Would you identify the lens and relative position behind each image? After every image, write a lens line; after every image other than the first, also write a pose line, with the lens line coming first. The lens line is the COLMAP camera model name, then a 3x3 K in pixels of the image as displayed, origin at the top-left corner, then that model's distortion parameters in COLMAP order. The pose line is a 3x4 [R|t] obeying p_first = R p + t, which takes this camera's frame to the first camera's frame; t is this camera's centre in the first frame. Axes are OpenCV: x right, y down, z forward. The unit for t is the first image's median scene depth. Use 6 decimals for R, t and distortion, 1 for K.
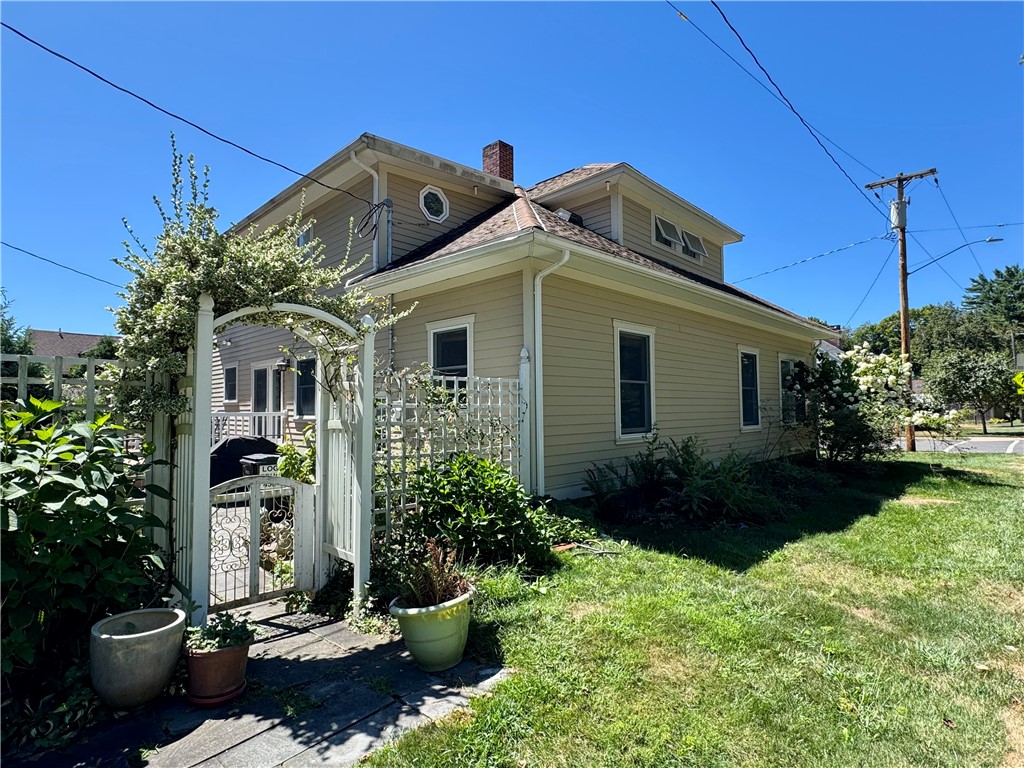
lens RADIAL K [[533.5, 0, 509.9], [0, 533.5, 383.2], [0, 0, 1]] dist [-0.006949, 0.000530]
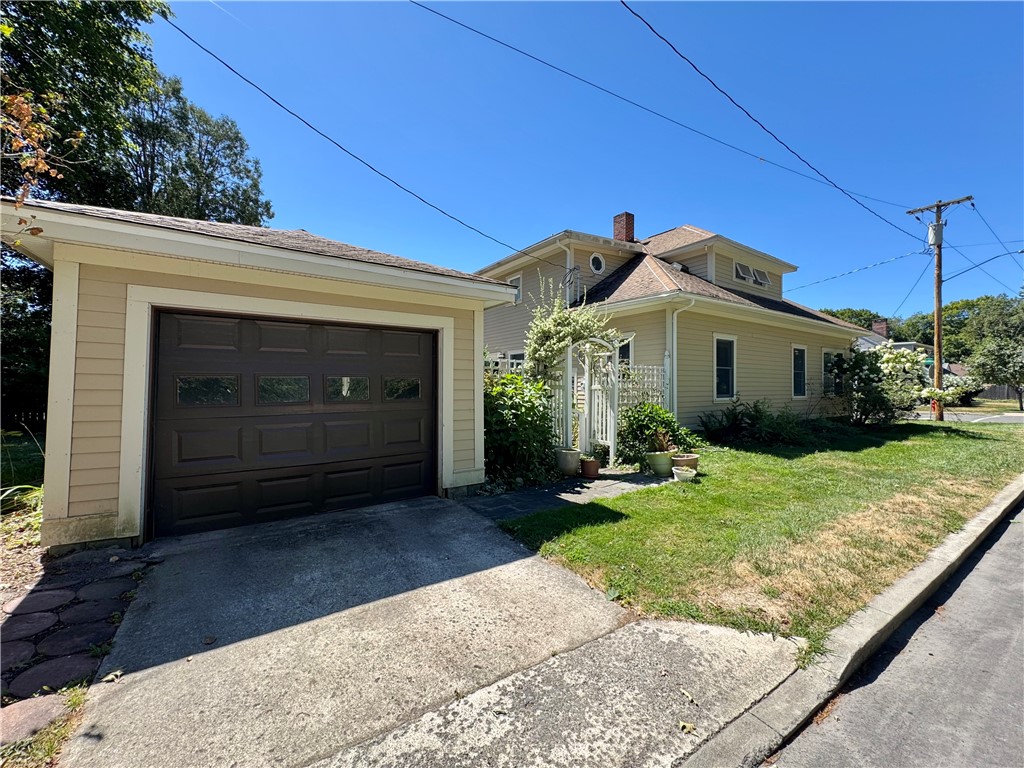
lens RADIAL K [[408.6, 0, 514.9], [0, 408.6, 384.4], [0, 0, 1]] dist [-0.002854, 0.000475]
pose [[0.982262, 0.009396, -0.187278, -0.146336], [-0.001121, 0.999020, 0.044243, -0.005328], [0.187511, -0.043249, 0.981310, -0.339057]]
